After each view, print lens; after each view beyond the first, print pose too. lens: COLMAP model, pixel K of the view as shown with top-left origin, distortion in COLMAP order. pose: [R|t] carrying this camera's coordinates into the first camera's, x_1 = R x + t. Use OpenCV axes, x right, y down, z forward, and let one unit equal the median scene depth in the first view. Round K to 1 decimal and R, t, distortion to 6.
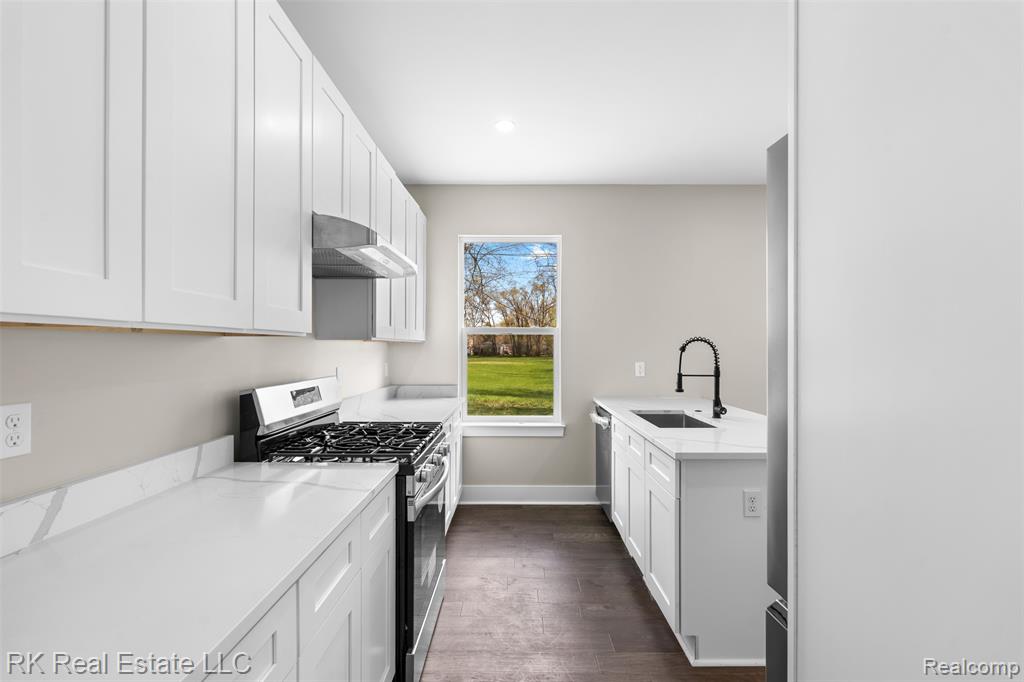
lens RADIAL K [[452.7, 0, 520.8], [0, 452.7, 349.1], [0, 0, 1]] dist [-0.000938, -0.000275]
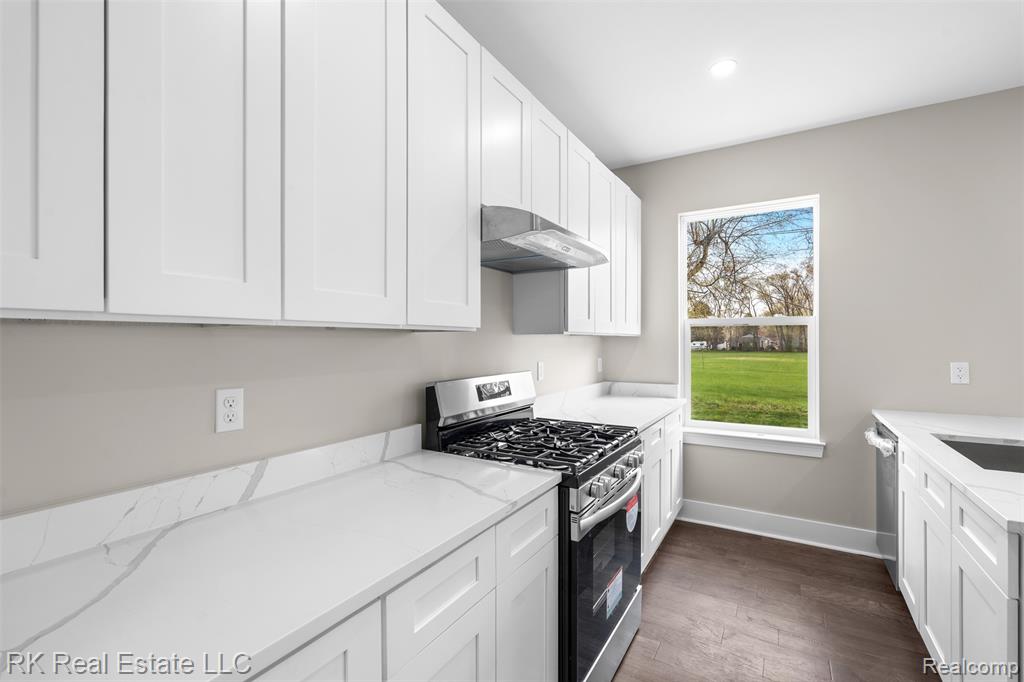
lens RADIAL K [[452.7, 0, 519.0], [0, 452.7, 343.3], [0, 0, 1]] dist [-0.000938, -0.000275]
pose [[0.855296, -0.002005, -0.518136, 0.084865], [0.001945, 0.999998, -0.000658, -0.000481], [0.518136, -0.000445, 0.855298, 0.139389]]
